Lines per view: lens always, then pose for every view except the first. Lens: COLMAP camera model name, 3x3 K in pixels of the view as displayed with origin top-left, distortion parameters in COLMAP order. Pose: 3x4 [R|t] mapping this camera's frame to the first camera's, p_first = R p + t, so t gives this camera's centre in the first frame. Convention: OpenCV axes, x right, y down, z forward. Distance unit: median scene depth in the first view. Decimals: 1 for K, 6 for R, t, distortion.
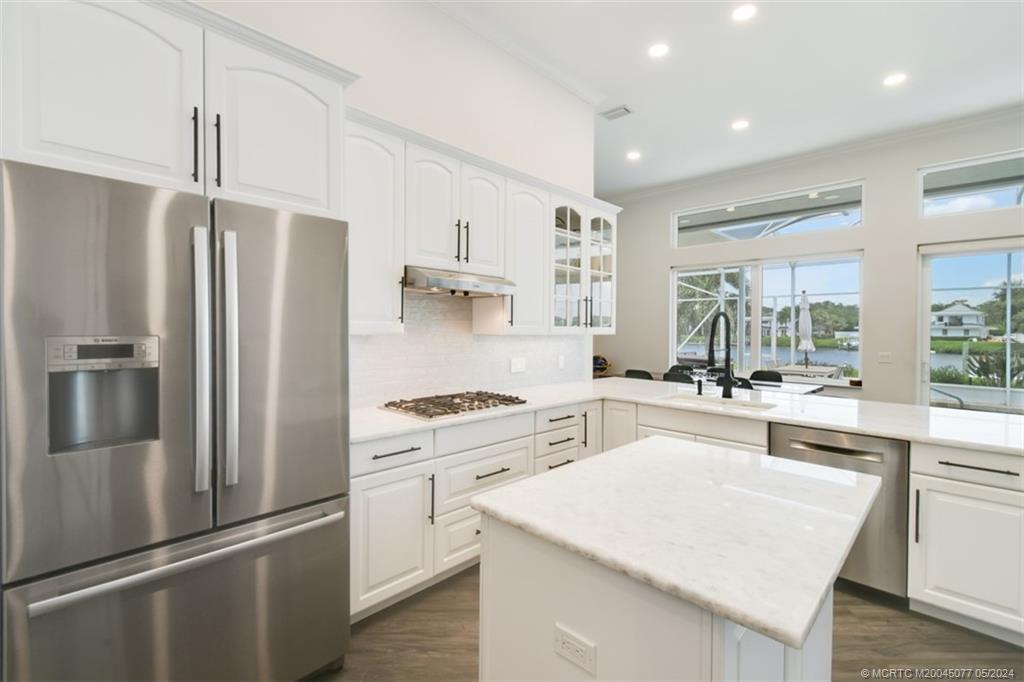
lens RADIAL K [[455.1, 0, 516.5], [0, 455.1, 336.3], [0, 0, 1]] dist [-0.000979, -0.000719]
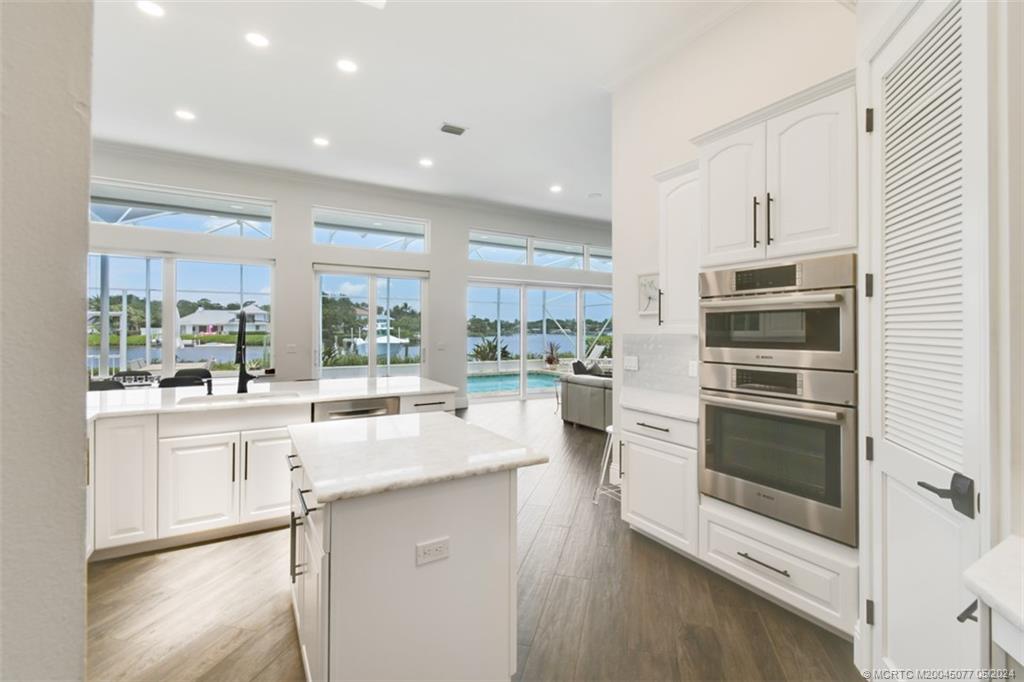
lens RADIAL K [[455.1, 0, 516.5], [0, 455.1, 336.3], [0, 0, 1]] dist [-0.000979, -0.000719]
pose [[0.256991, -0.027244, 0.966030, -0.203513], [0.018869, 0.999553, 0.023170, -0.003923], [-0.966230, 0.012273, 0.257391, 0.062439]]
